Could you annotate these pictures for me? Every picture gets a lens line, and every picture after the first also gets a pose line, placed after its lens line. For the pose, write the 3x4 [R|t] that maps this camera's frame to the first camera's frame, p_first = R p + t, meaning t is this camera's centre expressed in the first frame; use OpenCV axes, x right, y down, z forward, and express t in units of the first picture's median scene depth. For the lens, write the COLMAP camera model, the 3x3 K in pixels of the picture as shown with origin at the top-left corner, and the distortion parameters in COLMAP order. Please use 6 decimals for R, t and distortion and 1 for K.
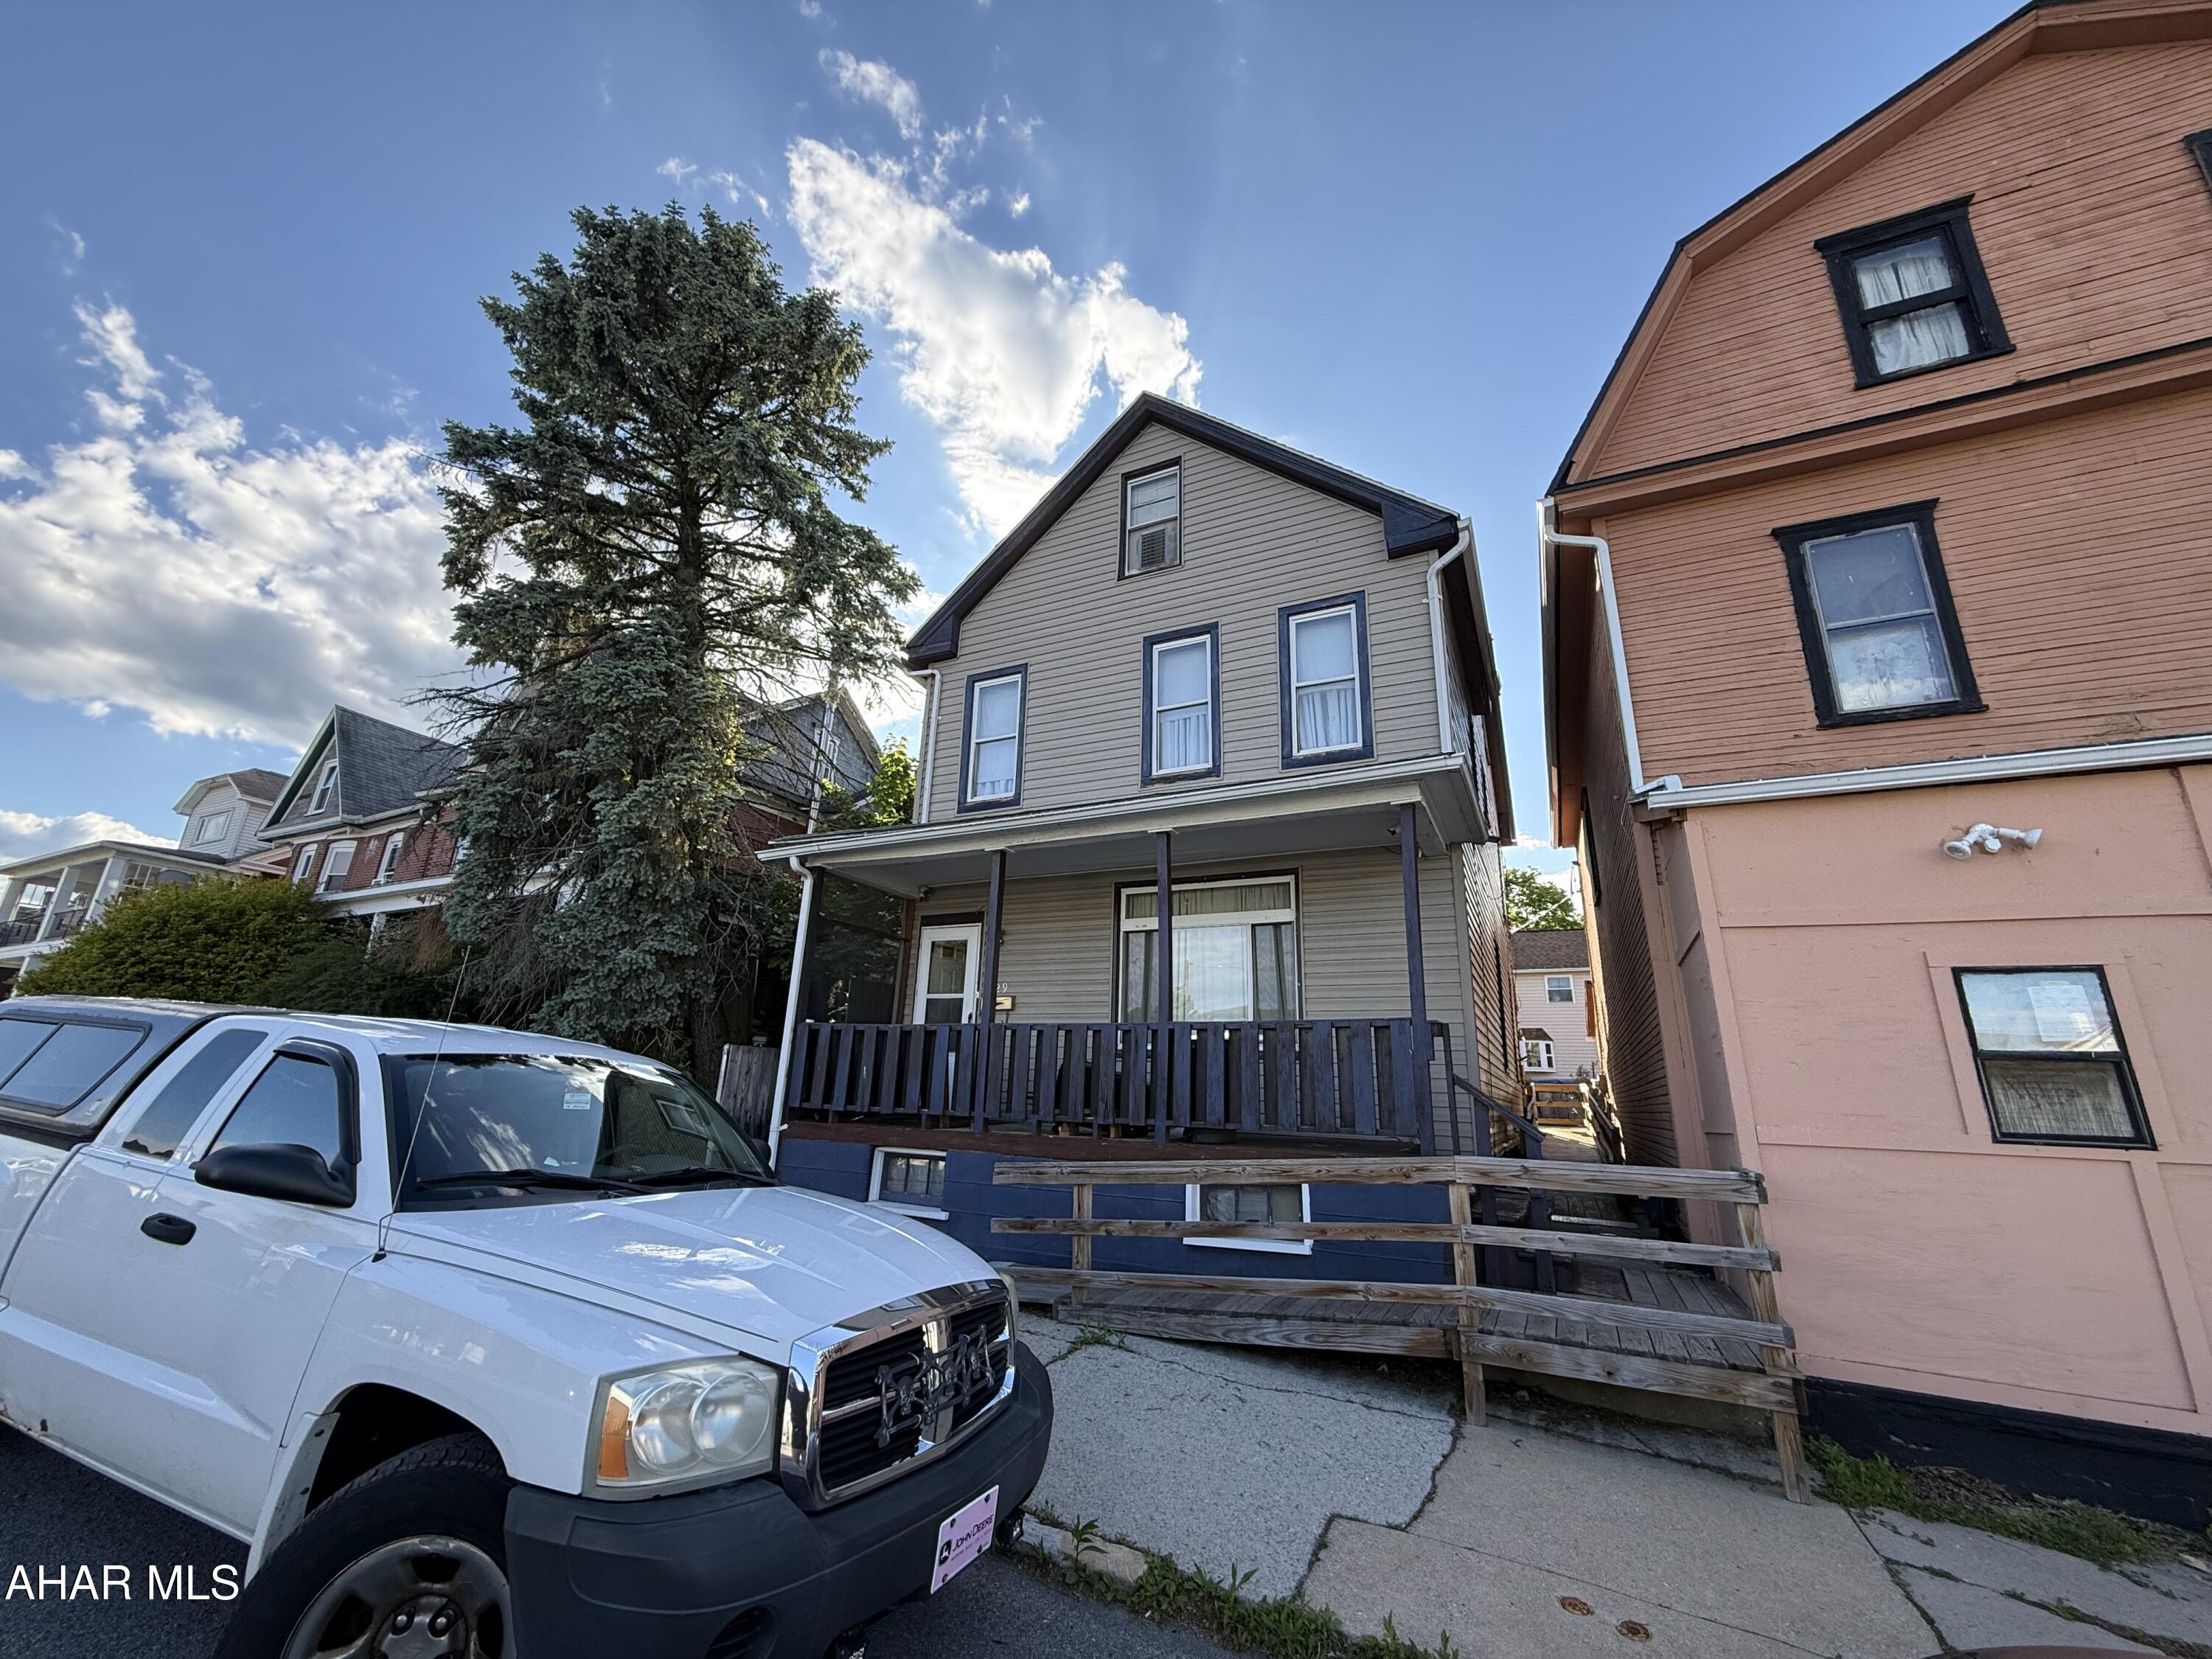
lens RADIAL K [[873.6, 0, 1098.8], [0, 873.6, 832.9], [0, 0, 1]] dist [-0.005128, -0.000065]
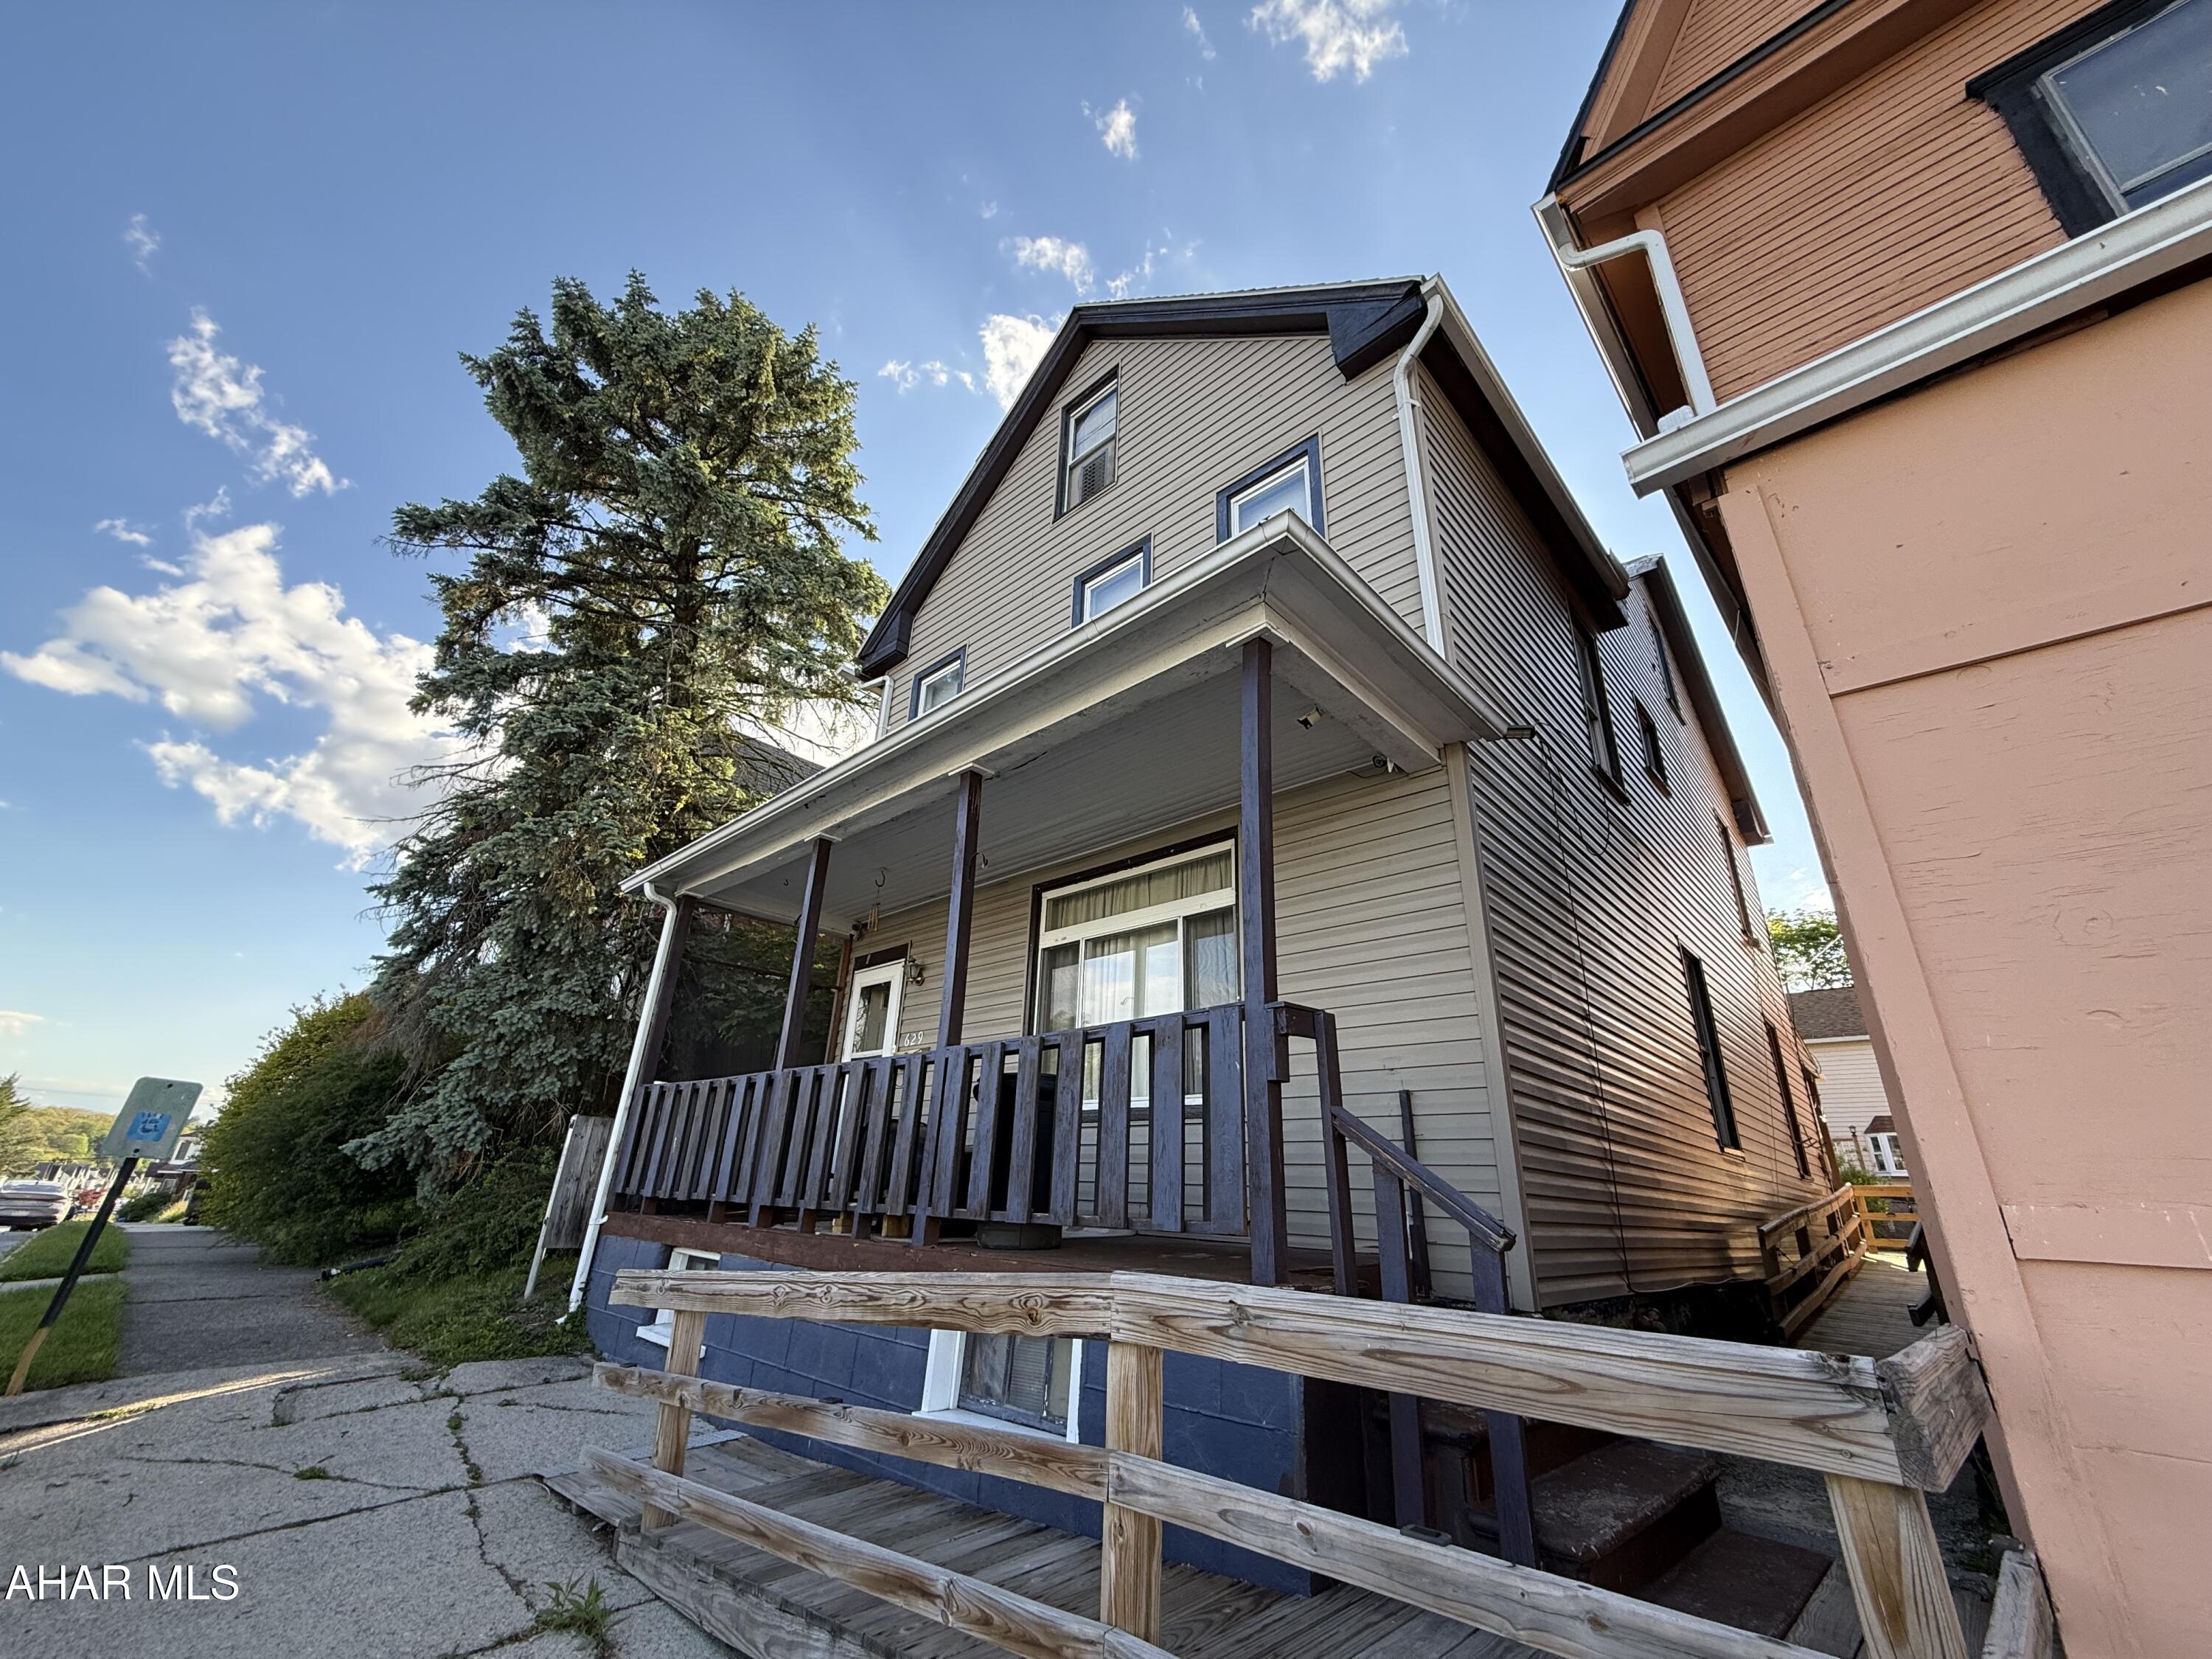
lens RADIAL K [[869.8, 0, 1106.0], [0, 869.8, 829.5], [0, 0, 1]] dist [0.012278, -0.007516]
pose [[0.954773, -0.110754, -0.275939, 0.297576], [0.076337, 0.988237, -0.132518, 0.116946], [0.287370, 0.105460, 0.951996, 0.313491]]
